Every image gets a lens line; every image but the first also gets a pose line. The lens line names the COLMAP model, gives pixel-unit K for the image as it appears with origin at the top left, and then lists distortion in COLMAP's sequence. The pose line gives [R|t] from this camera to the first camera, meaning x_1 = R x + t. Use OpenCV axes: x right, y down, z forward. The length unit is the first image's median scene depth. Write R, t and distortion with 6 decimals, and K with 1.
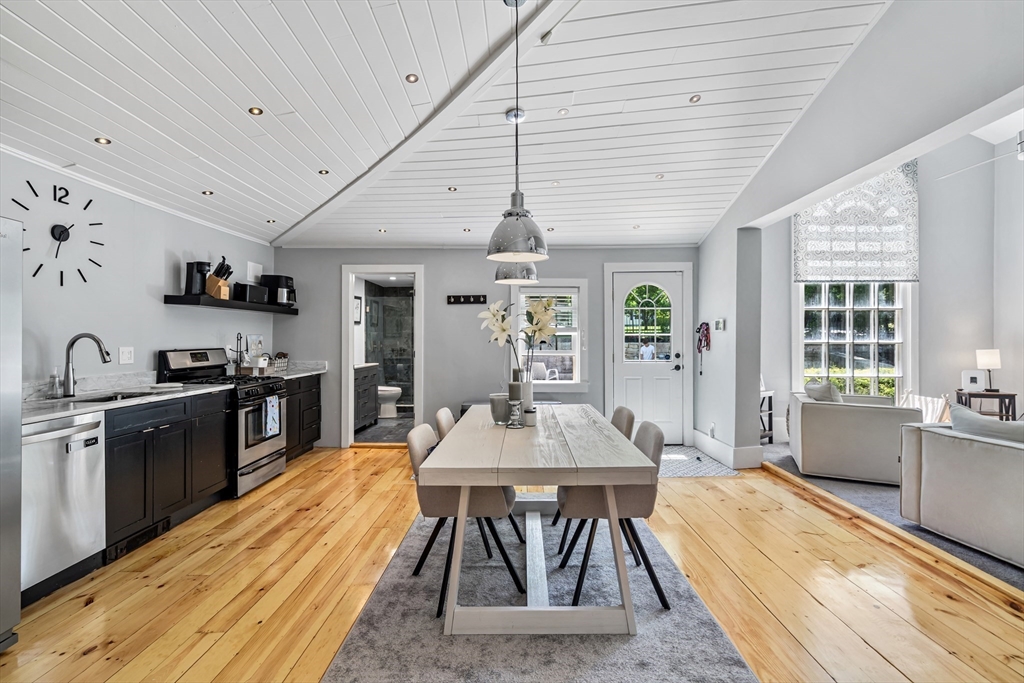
lens RADIAL K [[473.0, 0, 509.3], [0, 473.0, 339.2], [0, 0, 1]] dist [0.001753, 0.000753]
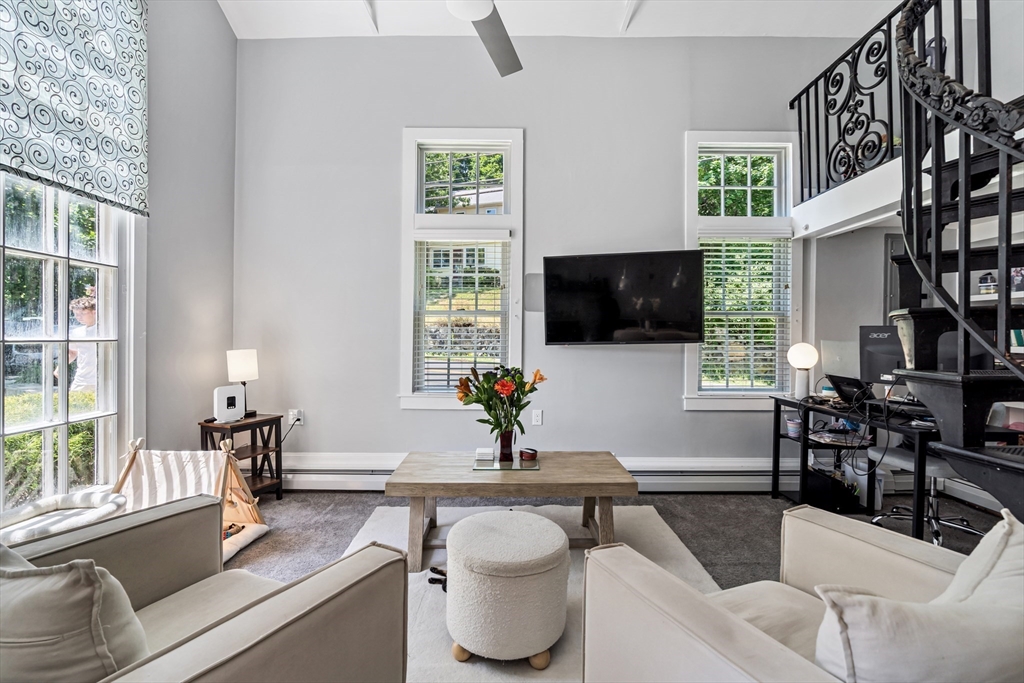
lens RADIAL K [[473.0, 0, 515.8], [0, 473.0, 335.5], [0, 0, 1]] dist [0.001753, 0.000753]
pose [[-0.010111, 0.003365, 0.999943, 0.360660], [-0.004786, 0.999983, -0.003413, 0.003094], [-0.999937, -0.004820, -0.010094, 0.613317]]
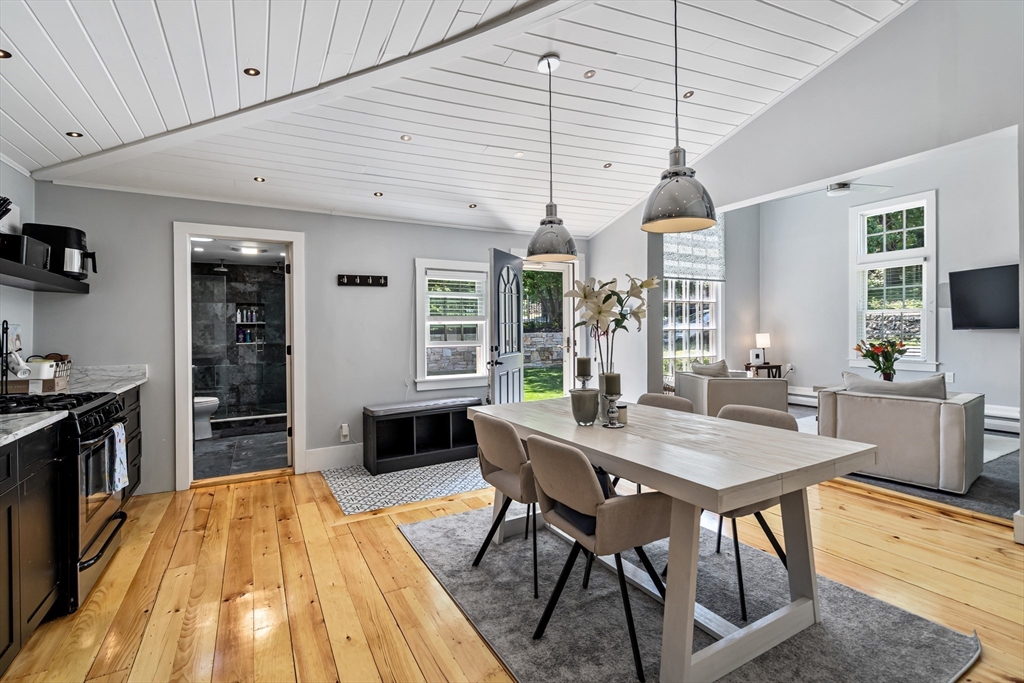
lens RADIAL K [[473.0, 0, 514.1], [0, 473.0, 333.7], [0, 0, 1]] dist [0.001753, 0.000753]
pose [[0.865325, -0.013497, 0.501030, -0.277932], [0.012057, 0.999909, 0.006113, 0.005378], [-0.501066, 0.000751, 0.865409, 0.171195]]
